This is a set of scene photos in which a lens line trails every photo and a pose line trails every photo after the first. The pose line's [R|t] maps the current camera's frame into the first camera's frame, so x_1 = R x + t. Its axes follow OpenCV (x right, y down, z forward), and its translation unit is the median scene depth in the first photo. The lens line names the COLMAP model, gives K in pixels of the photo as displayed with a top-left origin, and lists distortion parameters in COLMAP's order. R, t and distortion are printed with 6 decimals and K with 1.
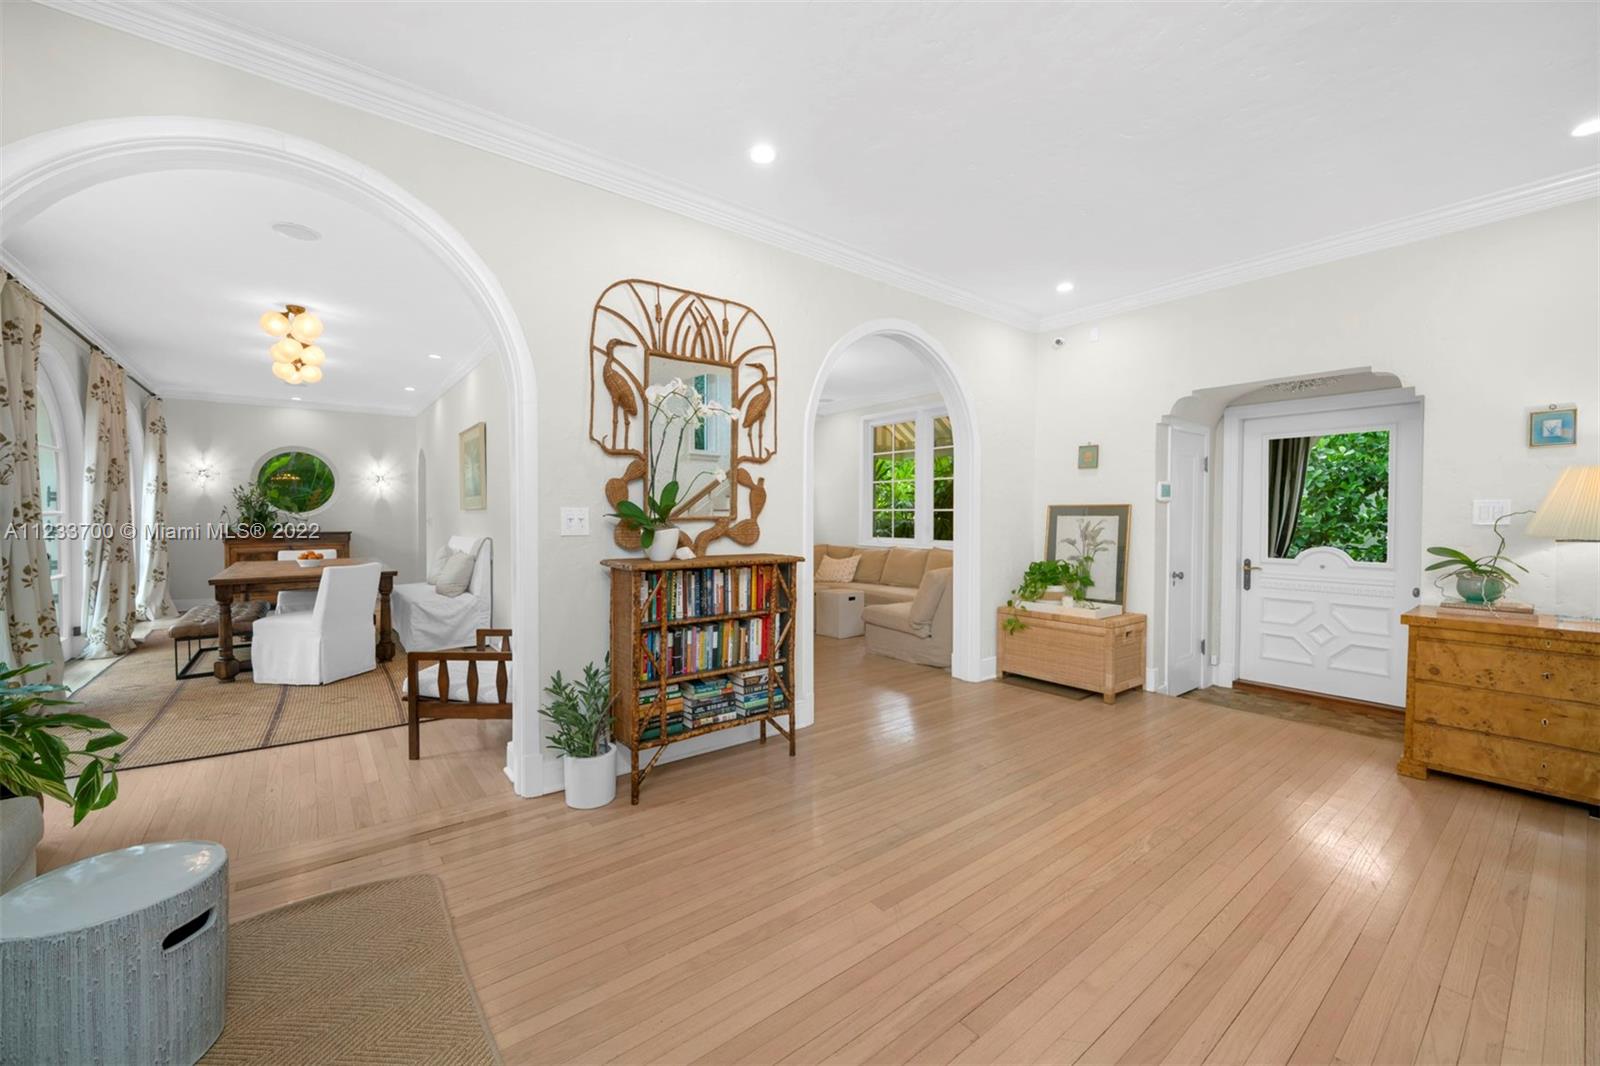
lens RADIAL K [[633.0, 0, 799.8], [0, 633.0, 532.1], [0, 0, 1]] dist [-0.001993, 0.000062]
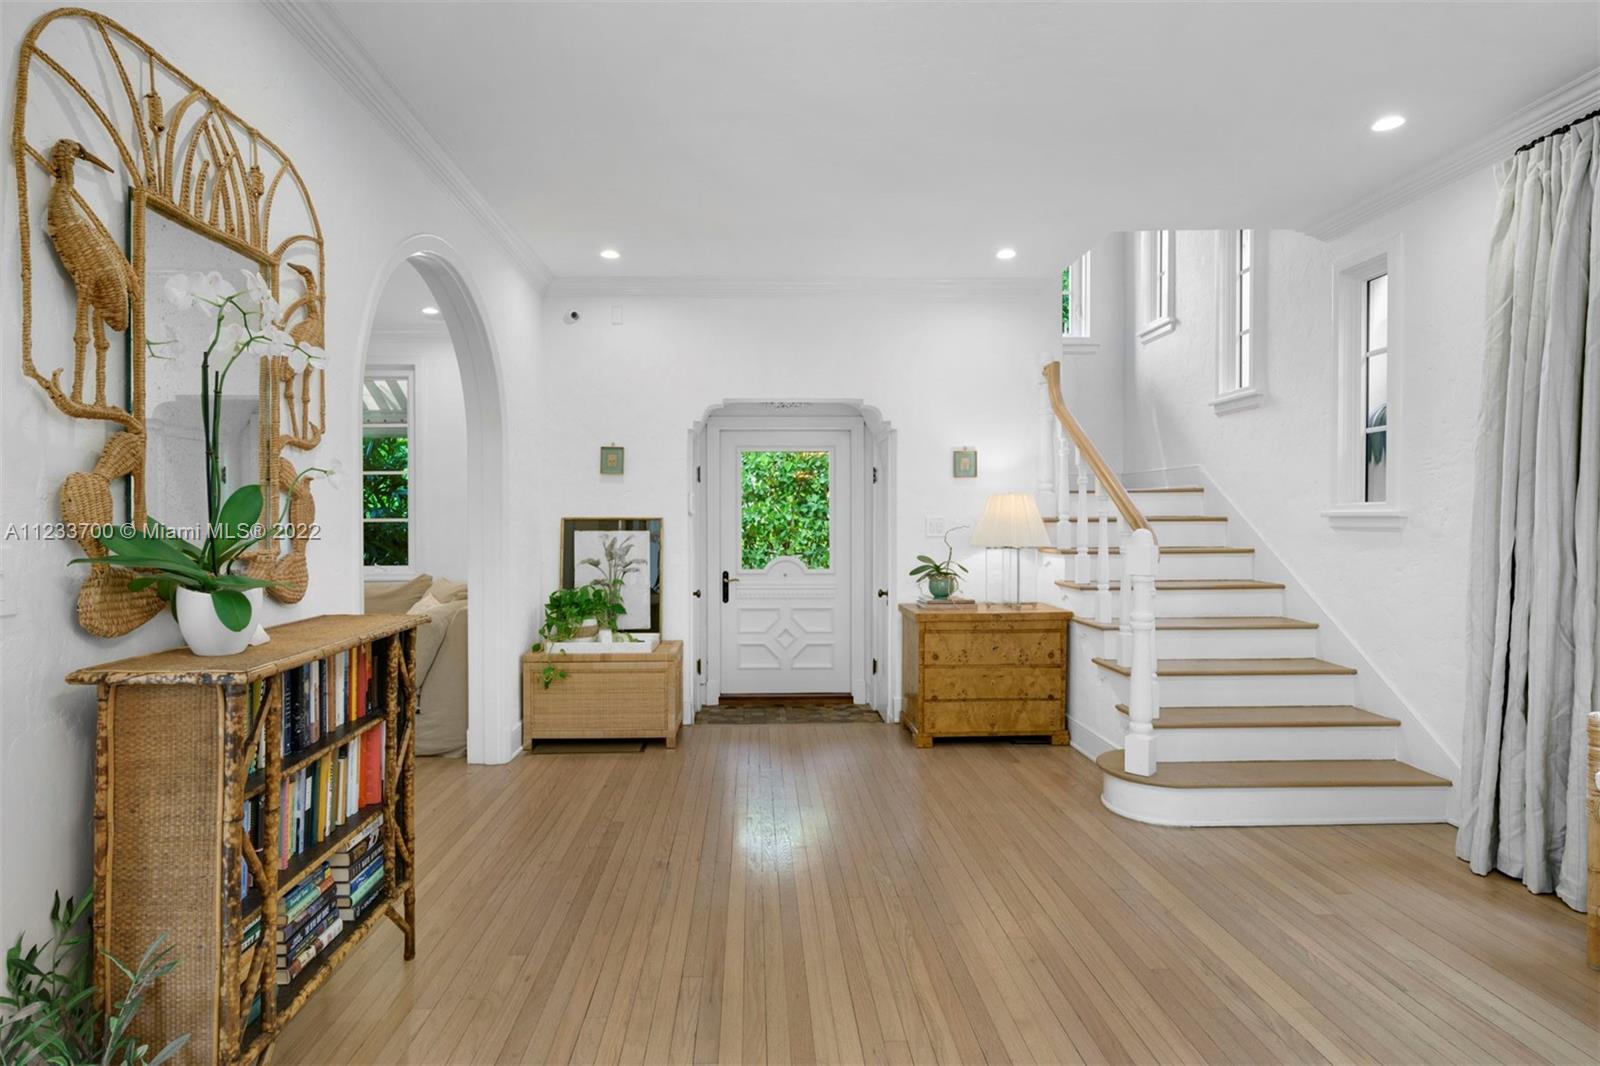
lens RADIAL K [[803.1, 0, 792.7], [0, 803.1, 526.4], [0, 0, 1]] dist [-0.003536, -0.000689]
pose [[0.594899, -0.009978, 0.803739, -0.292295], [0.023781, 0.999704, -0.005191, -0.023202], [-0.803449, 0.022202, 0.594960, 0.202656]]
